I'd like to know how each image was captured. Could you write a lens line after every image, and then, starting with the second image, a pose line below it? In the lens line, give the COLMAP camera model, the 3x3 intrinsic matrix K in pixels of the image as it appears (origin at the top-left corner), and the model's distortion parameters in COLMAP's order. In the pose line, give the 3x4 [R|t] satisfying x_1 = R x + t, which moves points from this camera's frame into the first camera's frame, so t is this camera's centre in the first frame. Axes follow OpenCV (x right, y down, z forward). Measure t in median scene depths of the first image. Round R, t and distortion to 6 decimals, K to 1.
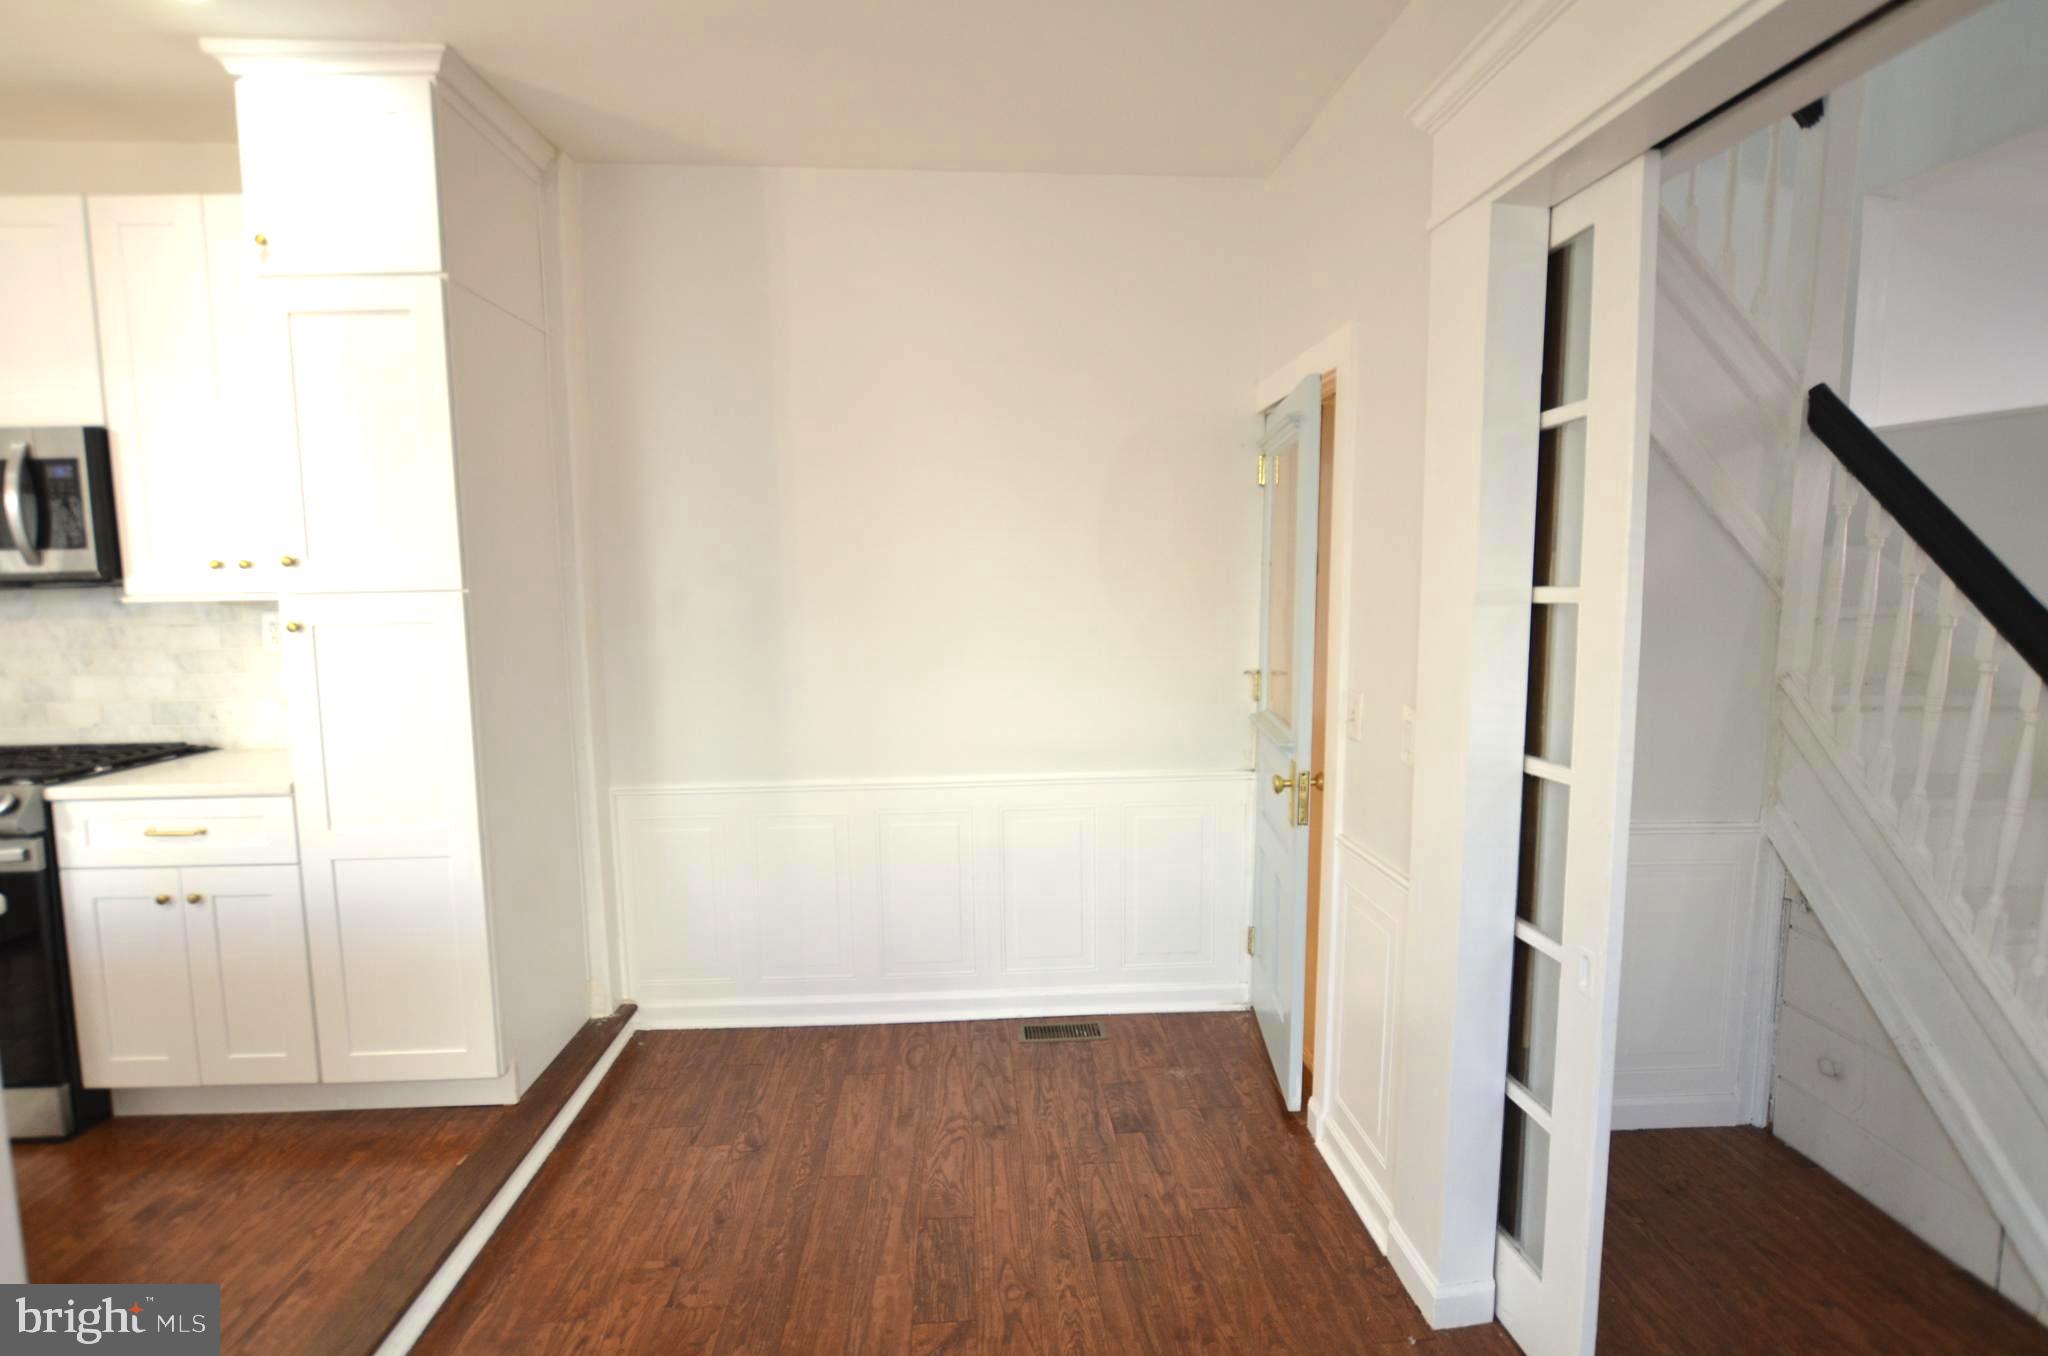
lens RADIAL K [[1025.9, 0, 1024.0], [0, 1025.9, 678.0], [0, 0, 1]] dist [-0.019524, -0.000280]
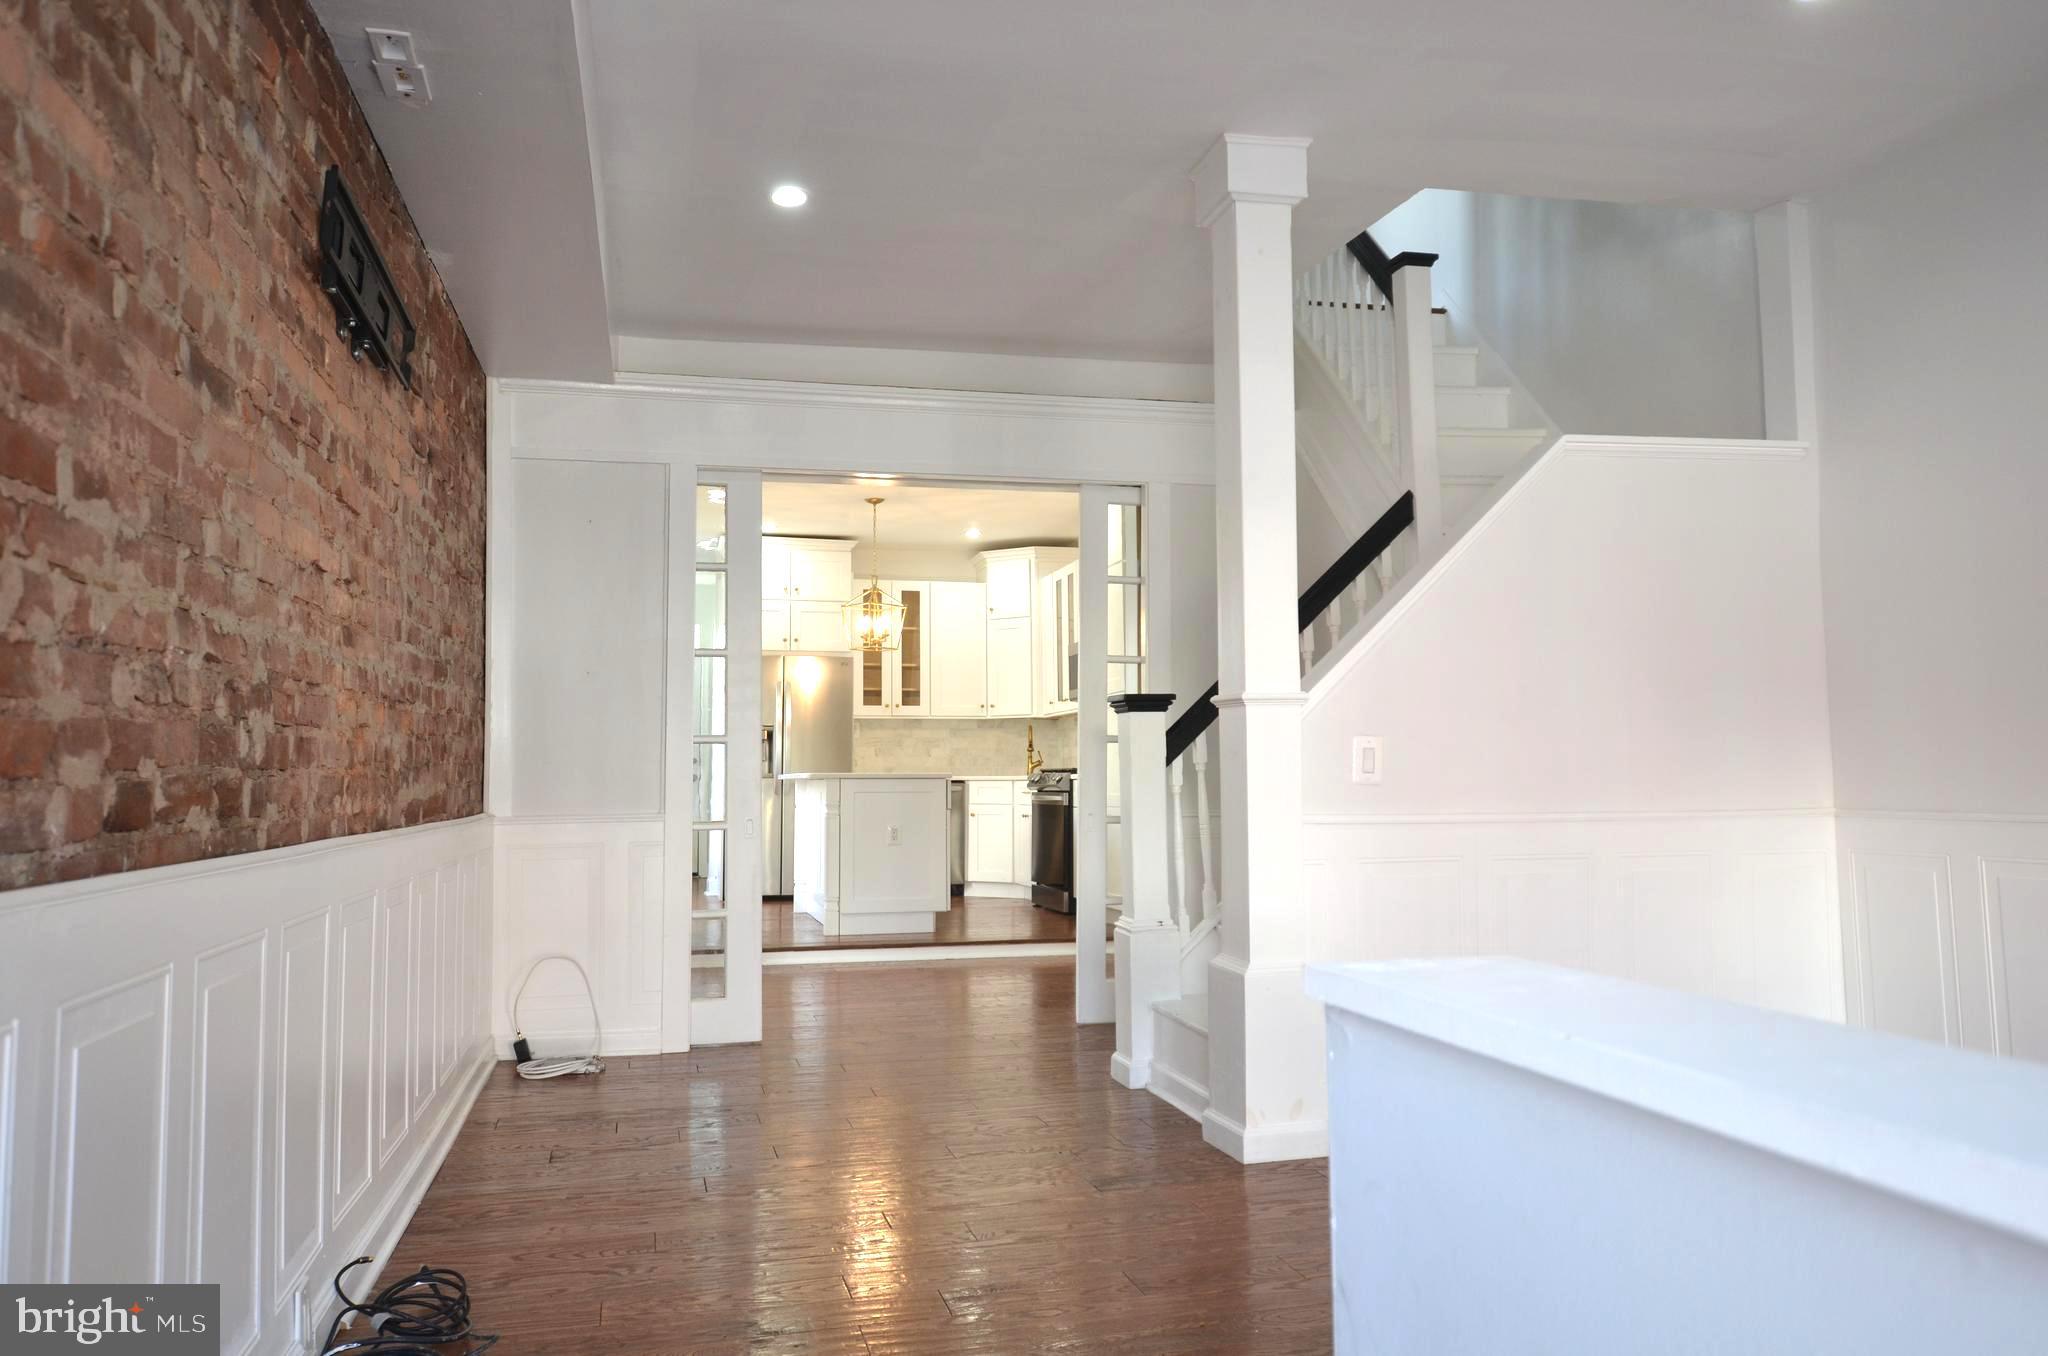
lens RADIAL K [[1412.5, 0, 1024.0], [0, 1412.5, 678.0], [0, 0, 1]] dist [-0.002964, -0.001684]
pose [[0.206409, -0.060798, -0.976575, 2.442245], [-0.088037, 0.992866, -0.080419, 0.158185], [0.974497, 0.102574, 0.199584, 0.122680]]
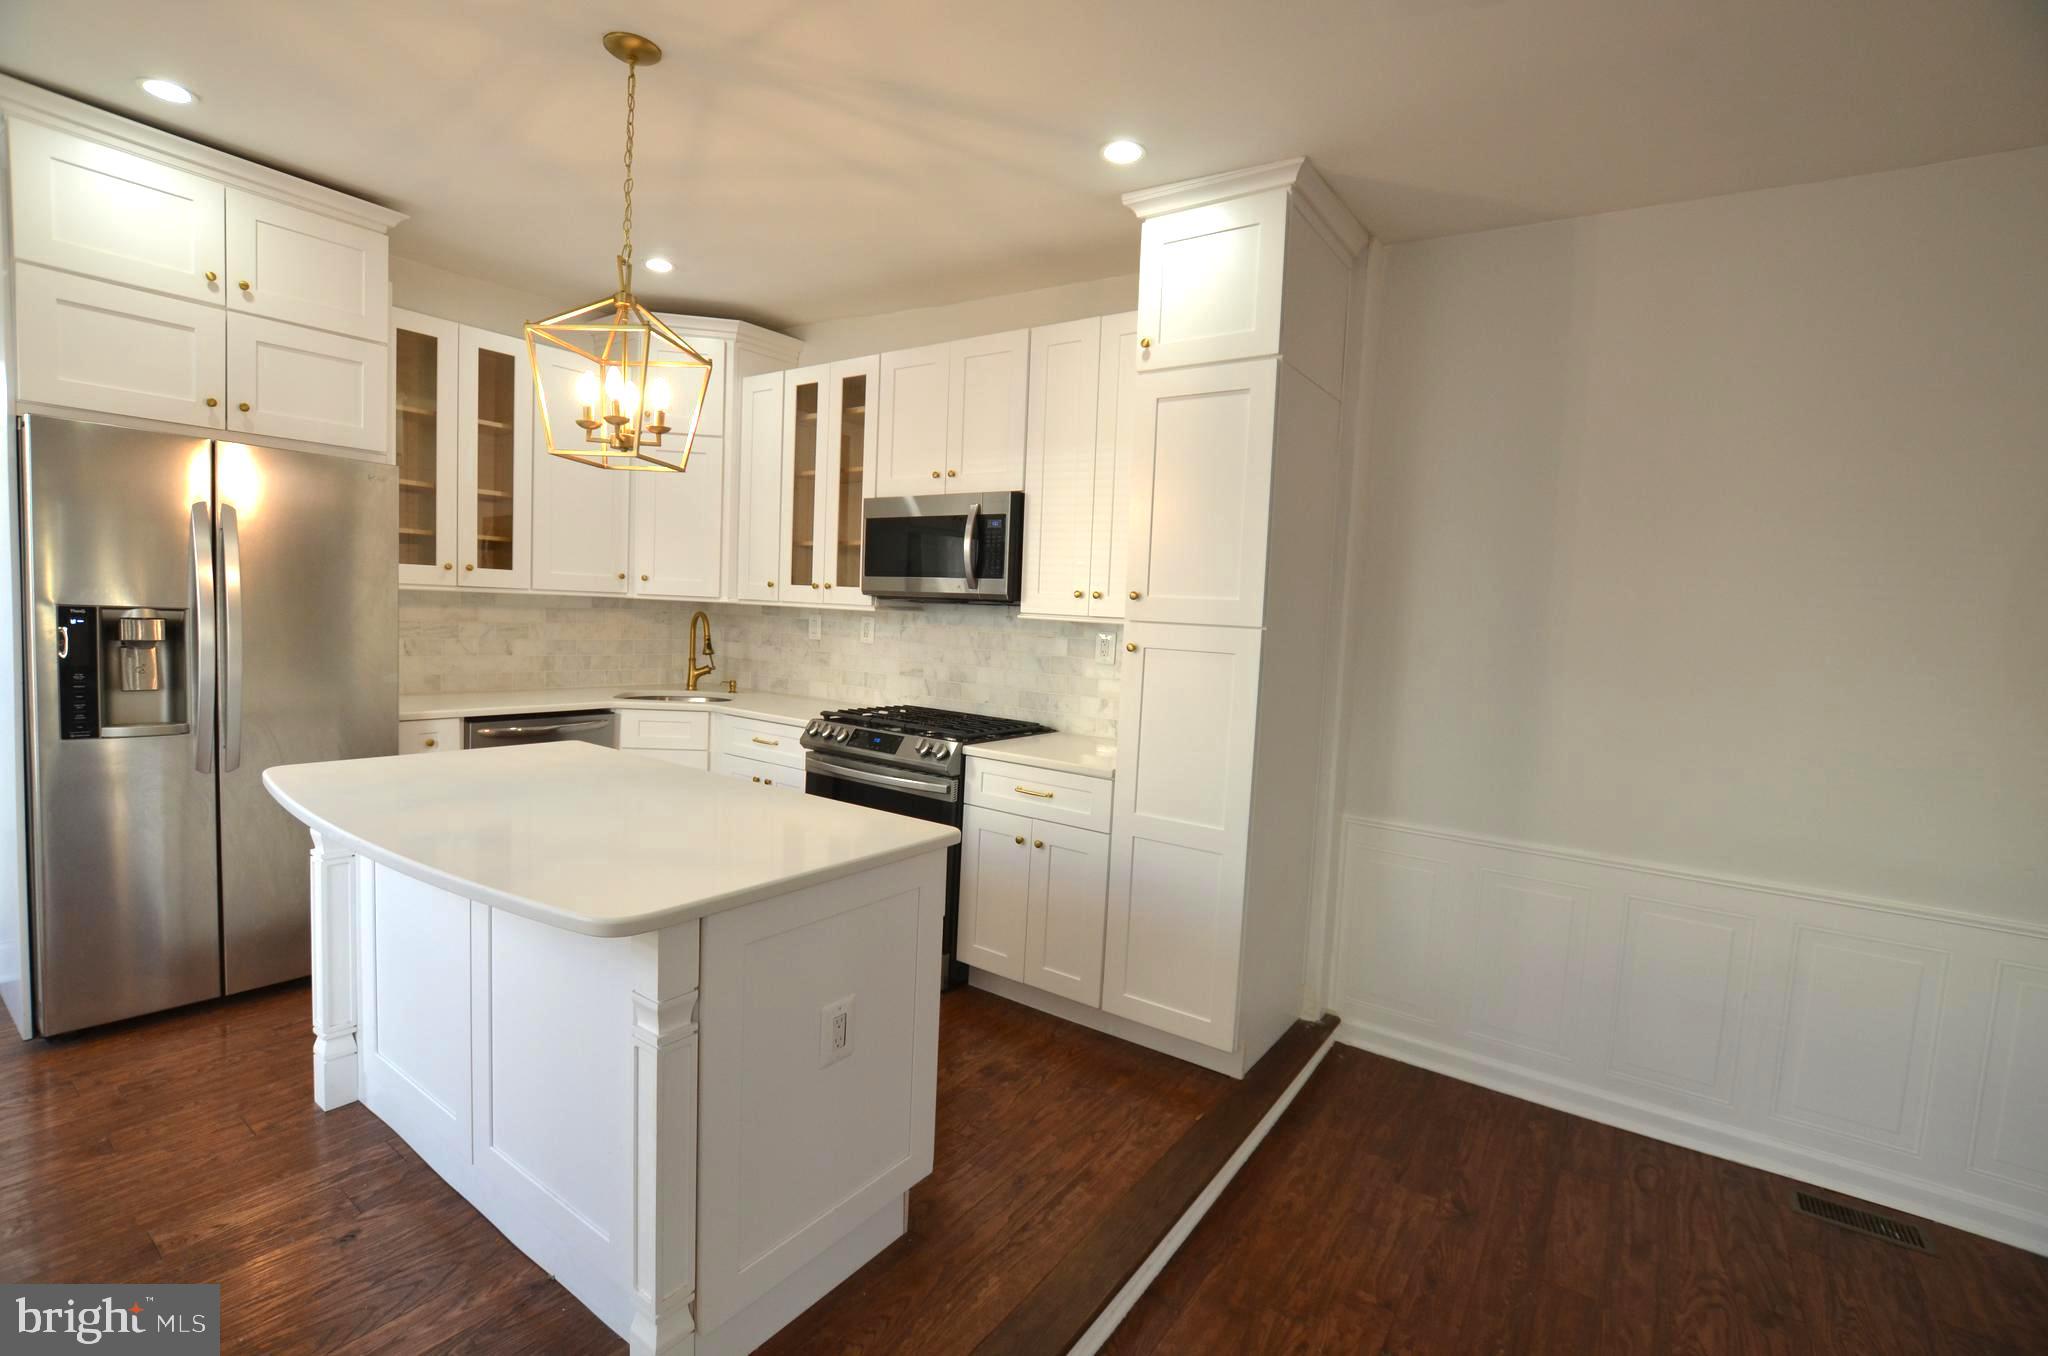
lens RADIAL K [[901.2, 0, 1024.0], [0, 901.2, 678.0], [0, 0, 1]] dist [-0.031987, 0.005330]
pose [[0.783618, 0.101383, -0.612915, -0.128040], [-0.119334, 0.992786, 0.011648, -0.009497], [0.609674, 0.064014, 0.790063, 0.038033]]
